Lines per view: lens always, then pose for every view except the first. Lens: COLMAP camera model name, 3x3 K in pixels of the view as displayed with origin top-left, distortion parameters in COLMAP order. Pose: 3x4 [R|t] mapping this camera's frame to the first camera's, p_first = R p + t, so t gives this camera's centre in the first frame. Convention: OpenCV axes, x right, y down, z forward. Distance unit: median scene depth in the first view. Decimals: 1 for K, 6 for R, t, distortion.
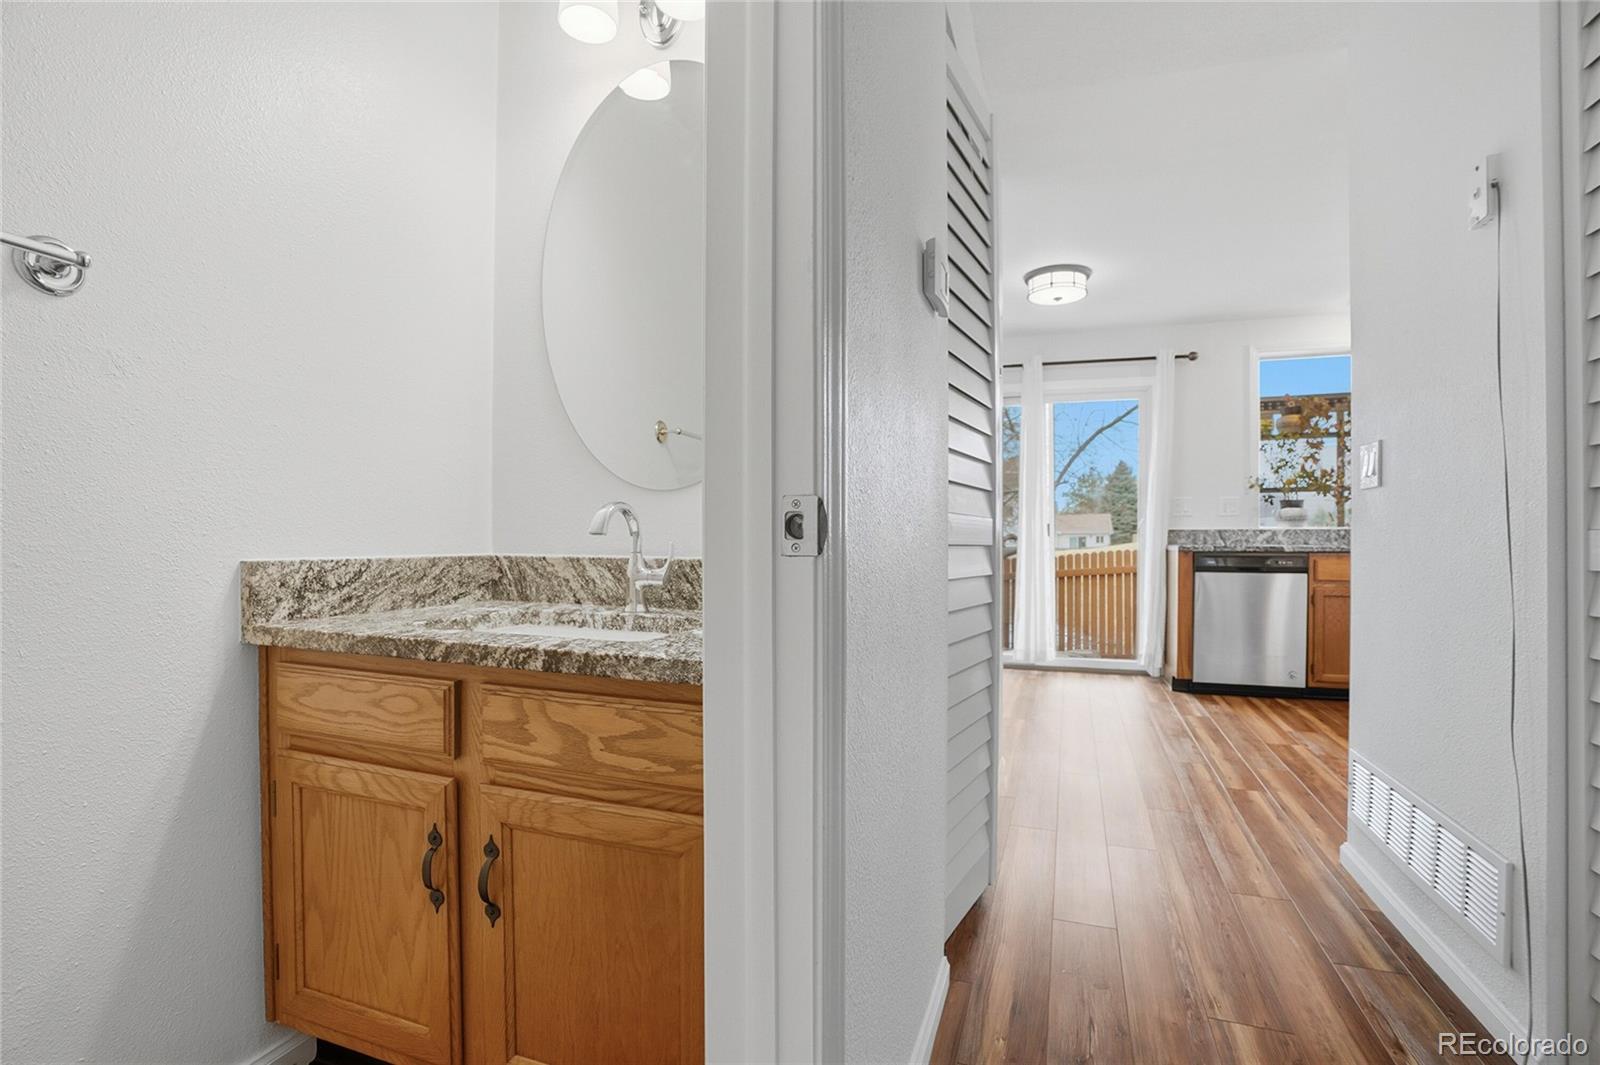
lens RADIAL K [[748.6, 0, 796.1], [0, 748.6, 532.6], [0, 0, 1]] dist [-0.074261, 0.033023]
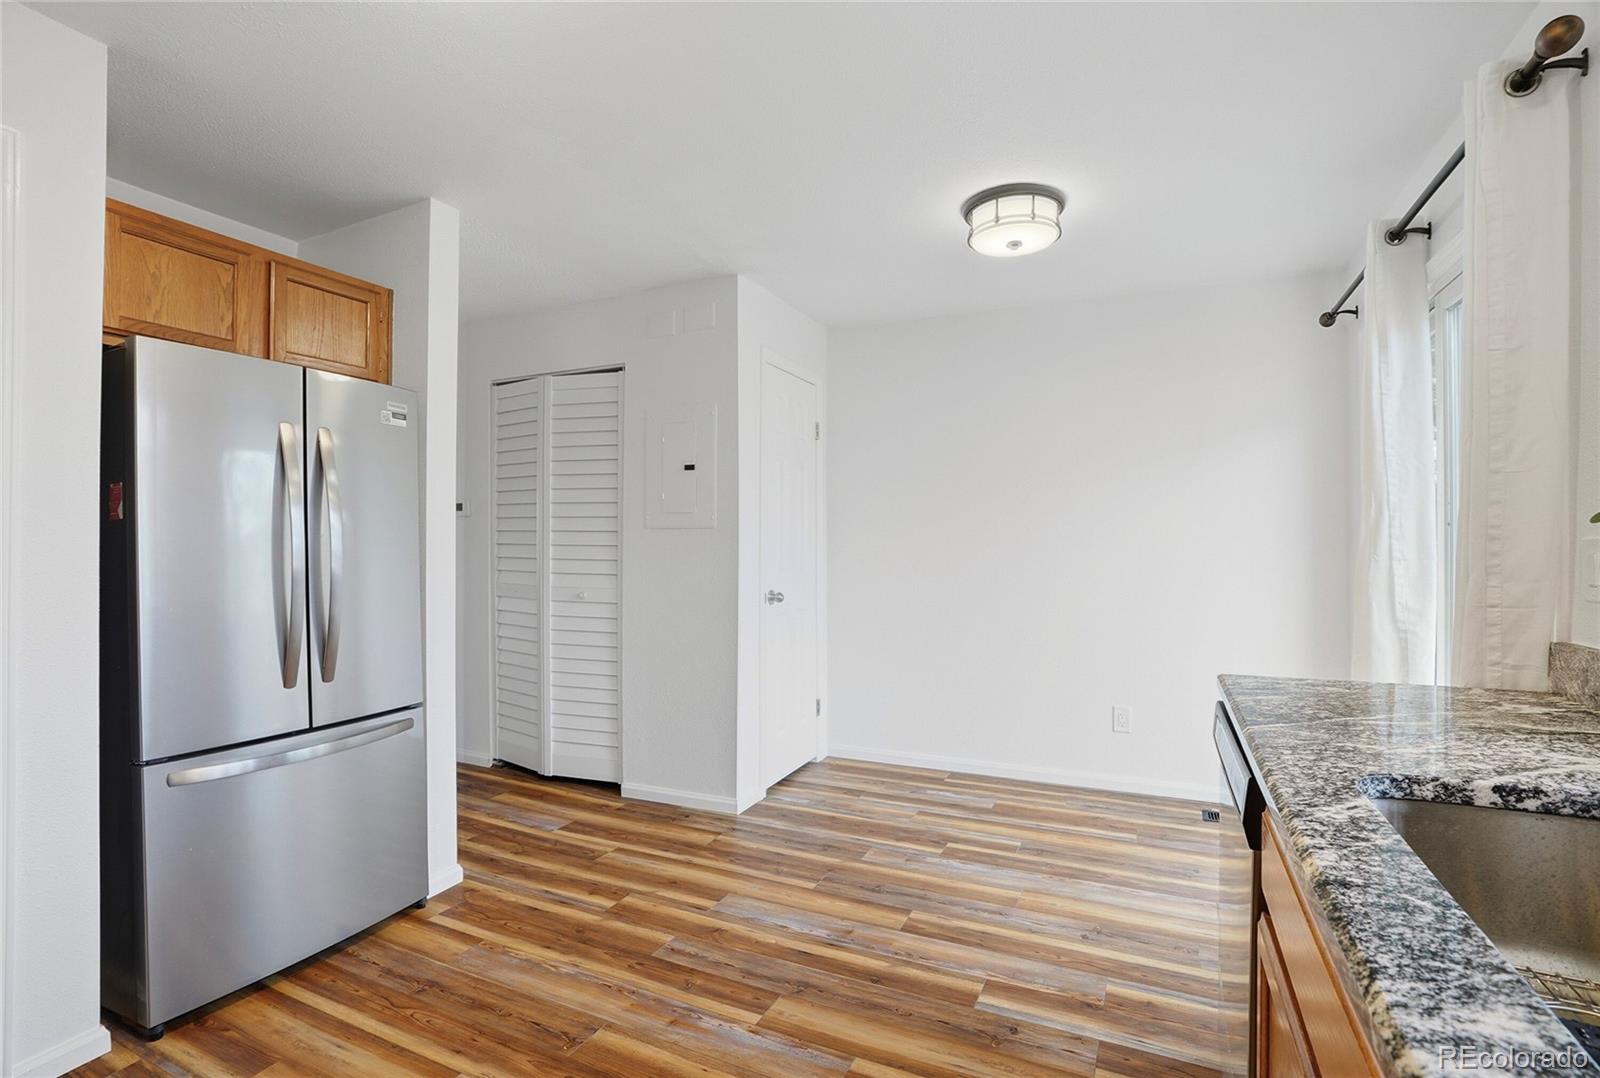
lens RADIAL K [[760.5, 0, 803.1], [0, 760.5, 542.7], [0, 0, 1]] dist [-0.040204, 0.000770]
pose [[-0.097739, -0.004524, -0.995202, 0.864693], [0.004189, 0.999979, -0.004957, -0.047944], [0.995203, -0.004653, -0.097718, 0.748687]]
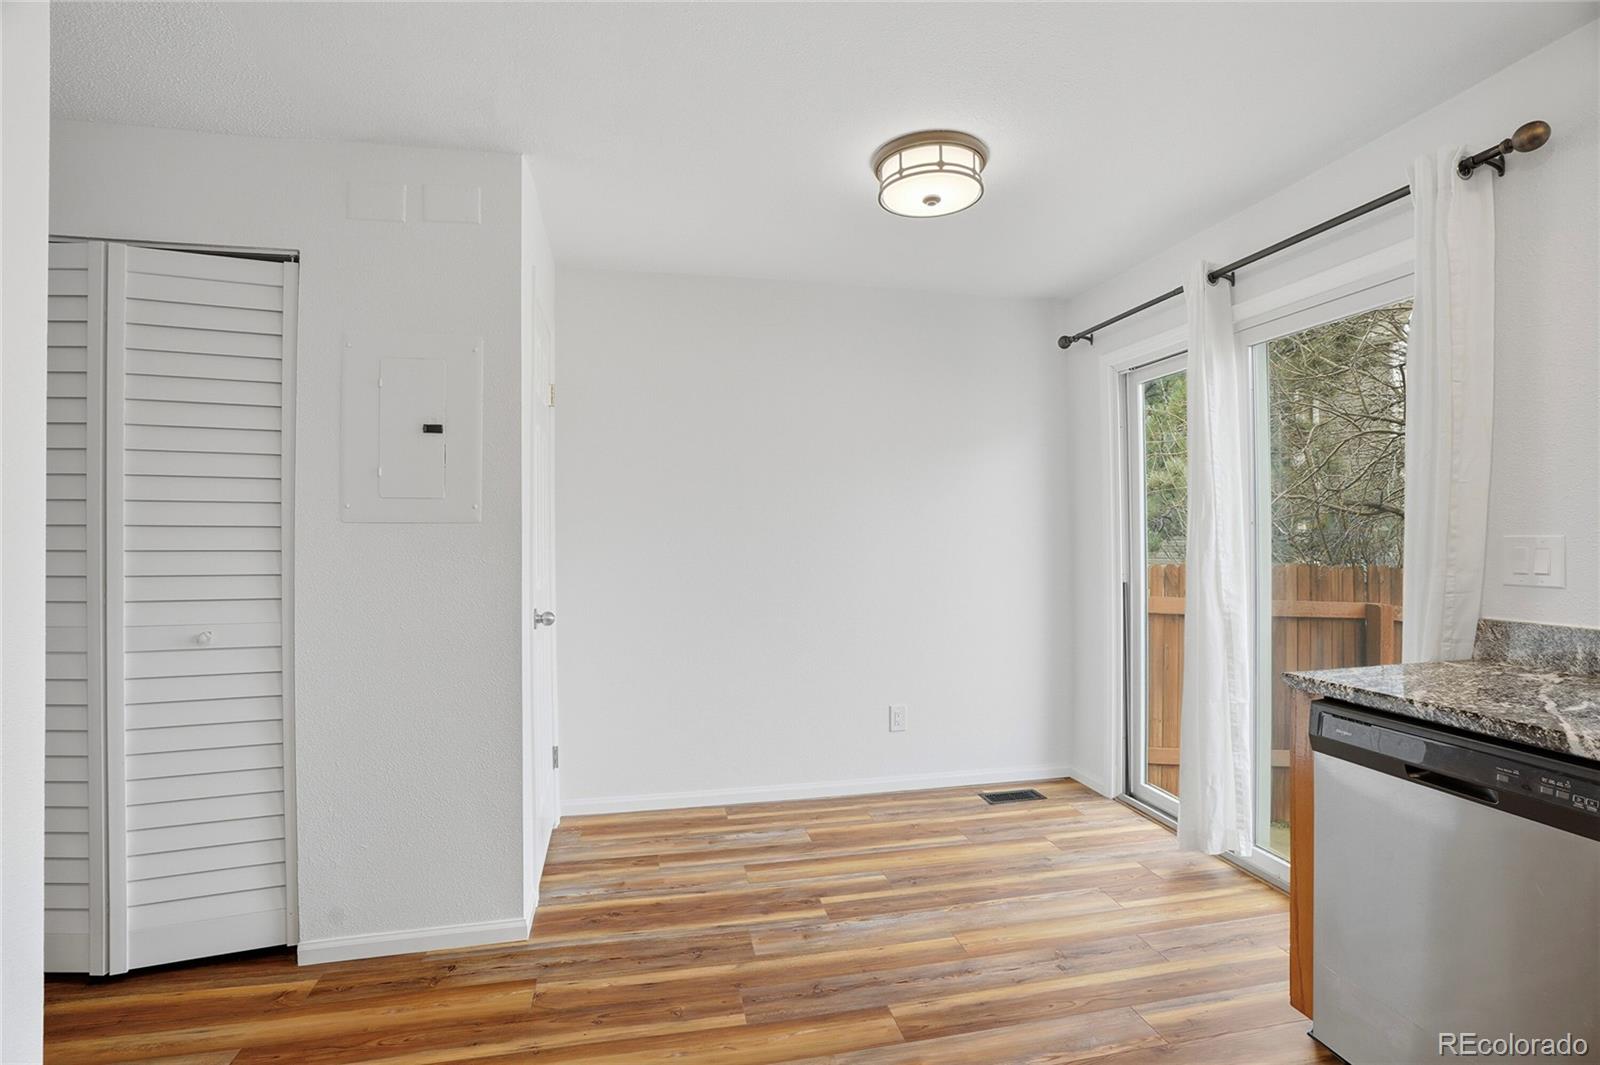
lens RADIAL K [[748.6, 0, 796.1], [0, 748.6, 532.6], [0, 0, 1]] dist [-0.074261, 0.033023]
pose [[0.519293, -0.010083, -0.854537, 0.659560], [0.012455, 0.999913, -0.004229, -0.054738], [0.854505, -0.008447, 0.519374, 0.526162]]
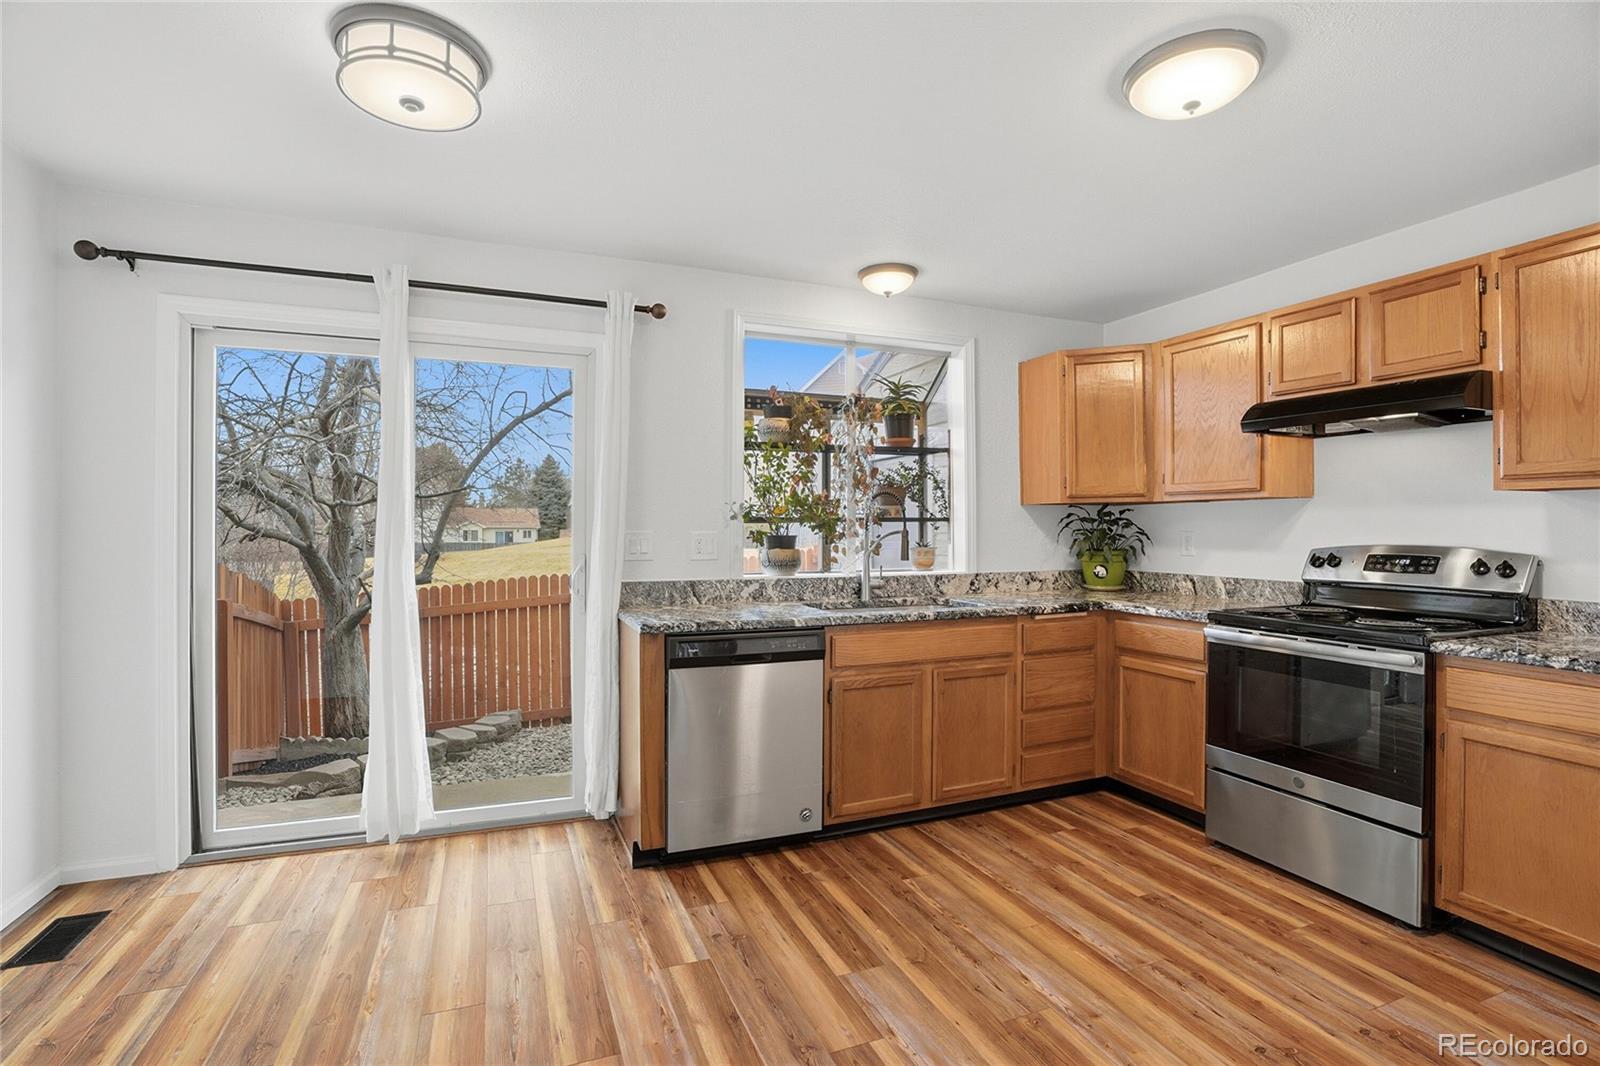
lens RADIAL K [[754.8, 0, 795.3], [0, 754.8, 525.8], [0, 0, 1]] dist [-0.060418, 0.022374]
pose [[0.743675, 0.001050, 0.668541, 0.196305], [-0.002756, 0.999995, 0.001495, -0.056021], [-0.668536, -0.002954, 0.743674, 0.439778]]
